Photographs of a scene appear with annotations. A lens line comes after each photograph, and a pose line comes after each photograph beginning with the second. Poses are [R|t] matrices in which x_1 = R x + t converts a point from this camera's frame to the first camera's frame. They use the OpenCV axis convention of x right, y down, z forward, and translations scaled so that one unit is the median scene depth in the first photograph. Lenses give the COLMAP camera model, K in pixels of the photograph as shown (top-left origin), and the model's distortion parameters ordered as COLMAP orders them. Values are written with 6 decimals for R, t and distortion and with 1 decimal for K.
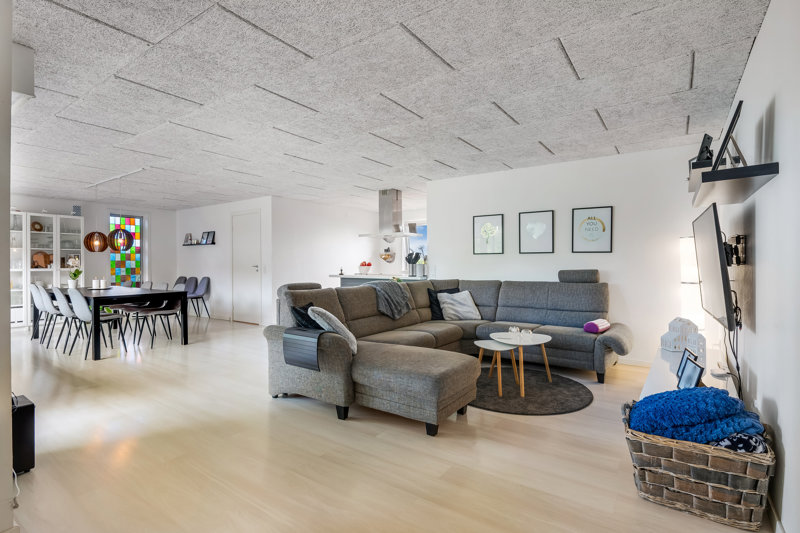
lens RADIAL K [[396.4, 0, 398.9], [0, 396.4, 264.0], [0, 0, 1]] dist [0.001221, 0.000173]
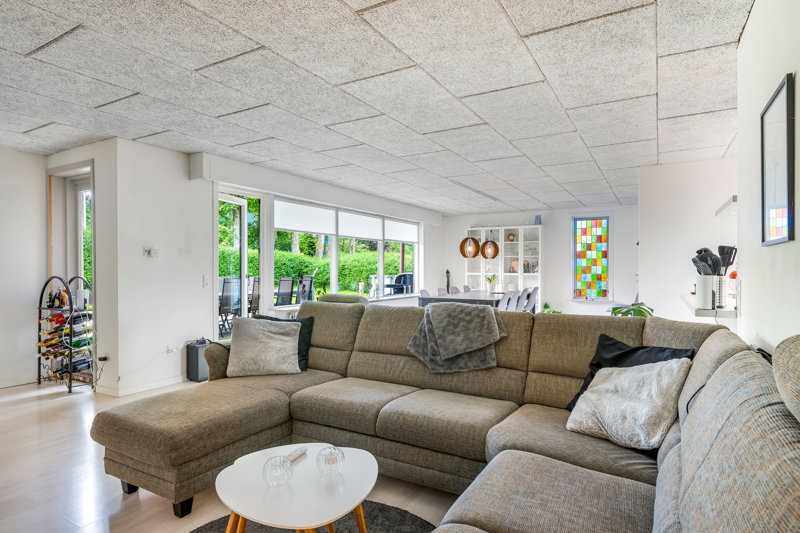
lens RADIAL K [[445.5, 0, 401.3], [0, 445.5, 266.6], [0, 0, 1]] dist [-0.006129, -0.001089]
pose [[0.085668, -0.001861, -0.996322, 0.378385], [-0.004553, 0.999987, -0.002259, -0.003187], [0.996313, 0.004730, 0.085659, 0.545696]]
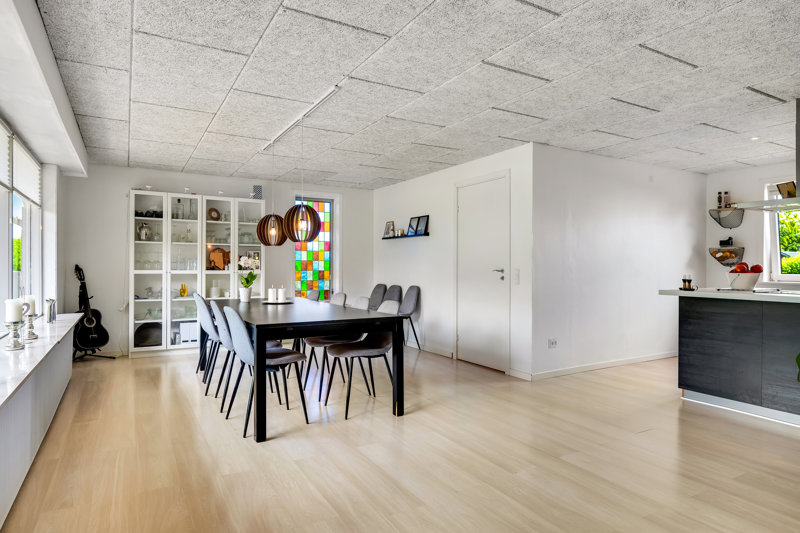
lens RADIAL K [[474.5, 0, 400.6], [0, 474.5, 266.7], [0, 0, 1]] dist [-0.002039, 0.000049]
pose [[0.909363, 0.007435, -0.415938, -0.211950], [-0.008395, 0.999965, -0.000478, 0.001728], [0.415920, 0.003927, 0.909393, 0.323600]]
